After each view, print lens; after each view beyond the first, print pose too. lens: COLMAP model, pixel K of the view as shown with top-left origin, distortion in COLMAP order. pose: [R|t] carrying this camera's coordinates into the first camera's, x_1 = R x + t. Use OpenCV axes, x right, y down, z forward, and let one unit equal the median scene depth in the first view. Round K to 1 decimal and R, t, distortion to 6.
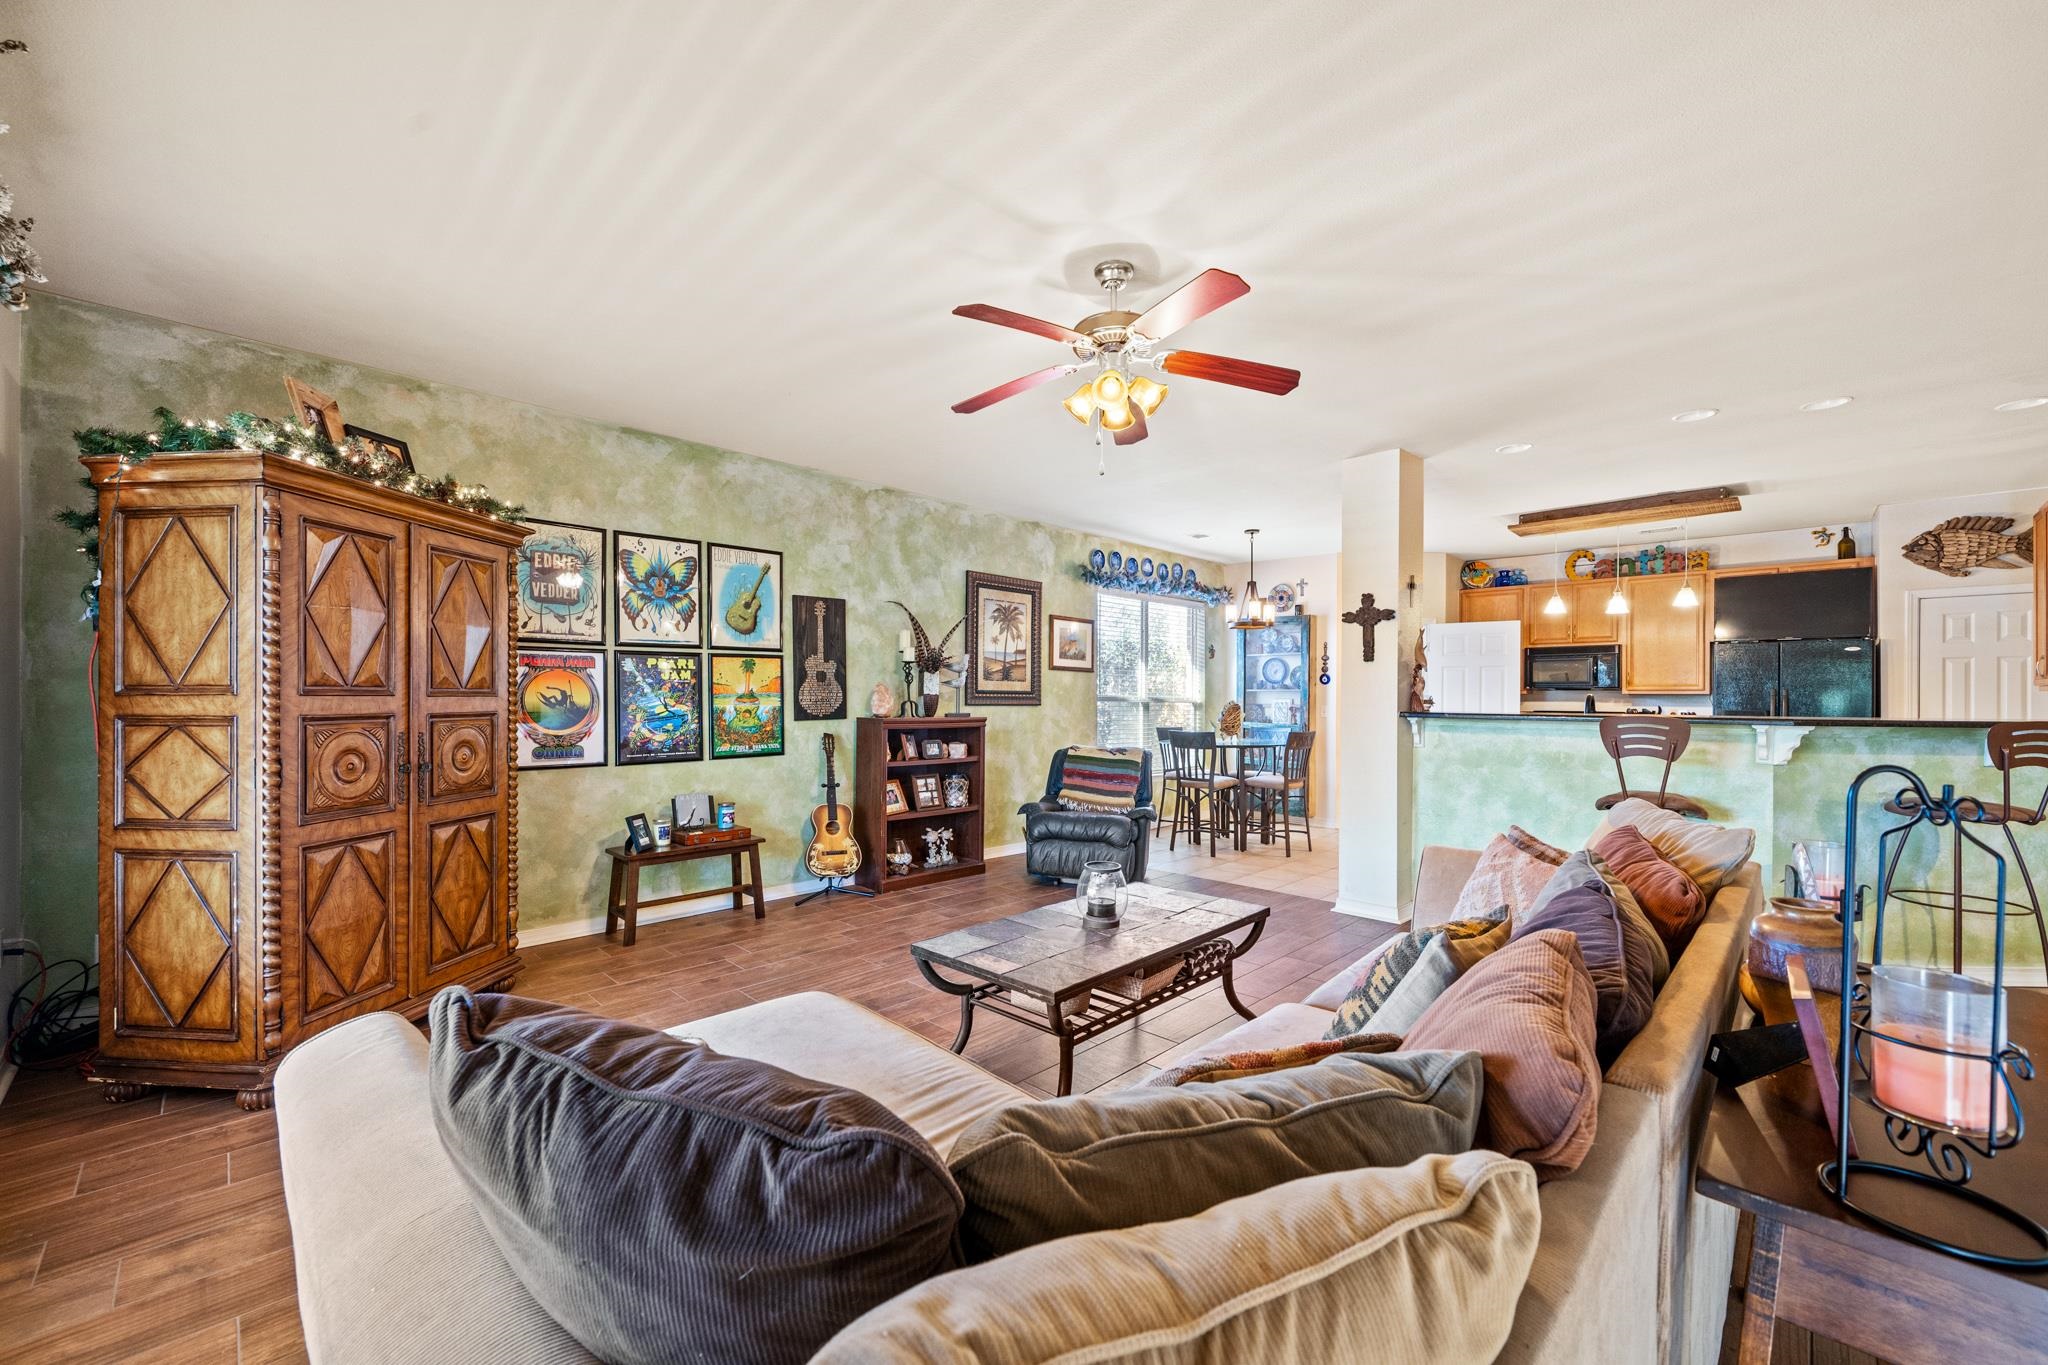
lens RADIAL K [[803.9, 0, 1022.3], [0, 803.9, 699.0], [0, 0, 1]] dist [-0.001607, -0.000586]
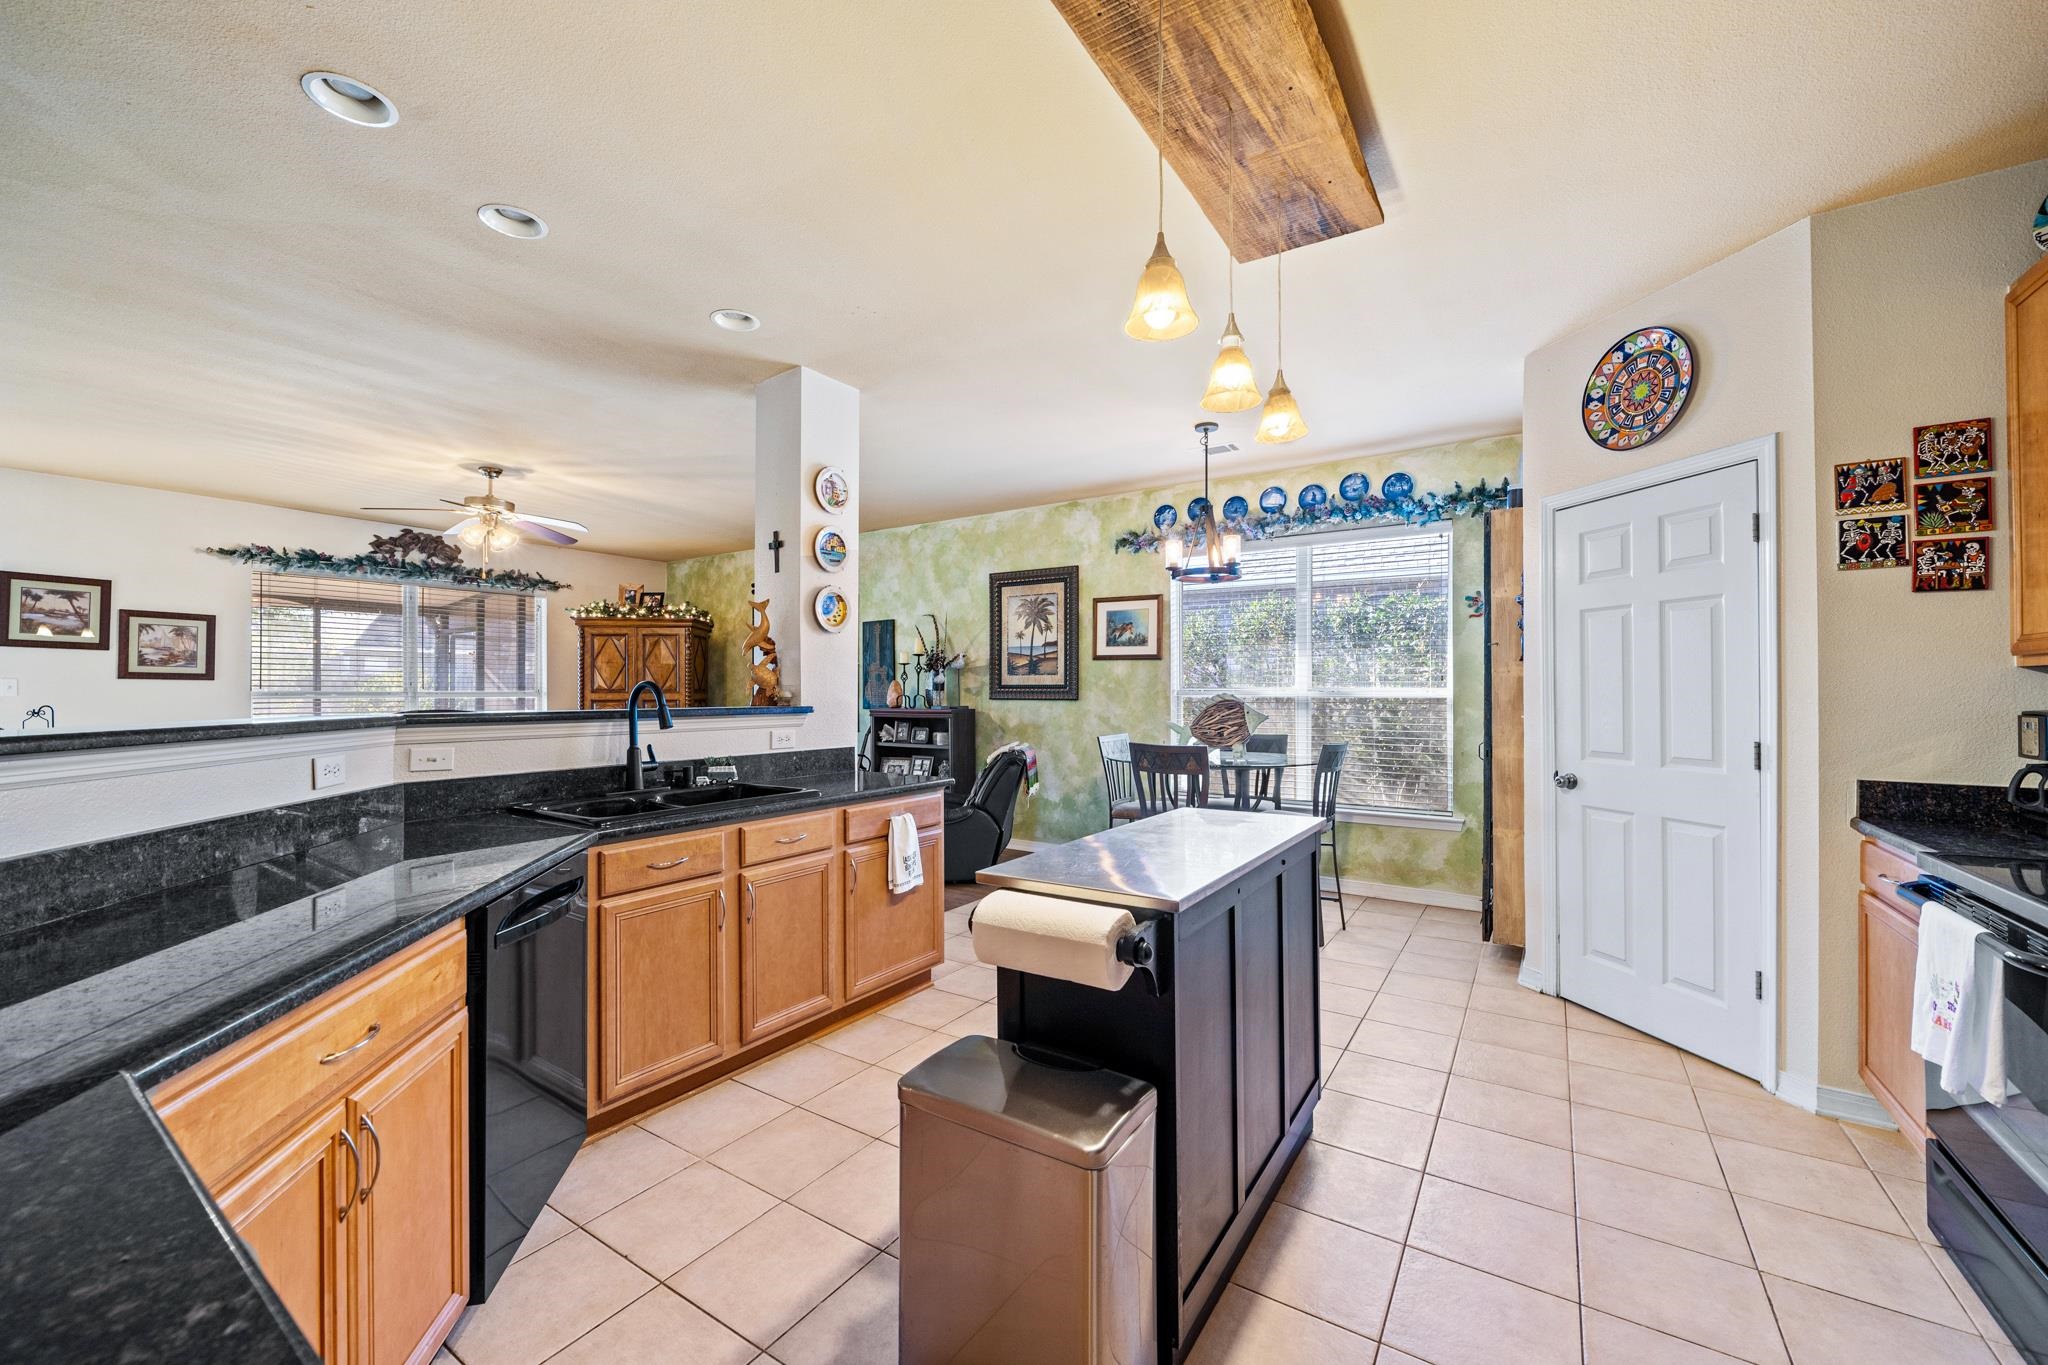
lens RADIAL K [[803.9, 0, 1019.4], [0, 803.9, 685.8], [0, 0, 1]] dist [-0.001607, -0.000586]
pose [[0.196684, -0.013200, -0.980378, 1.226958], [0.001325, 0.999912, -0.013197, 0.005088], [0.980466, 0.001297, 0.196684, 1.022159]]
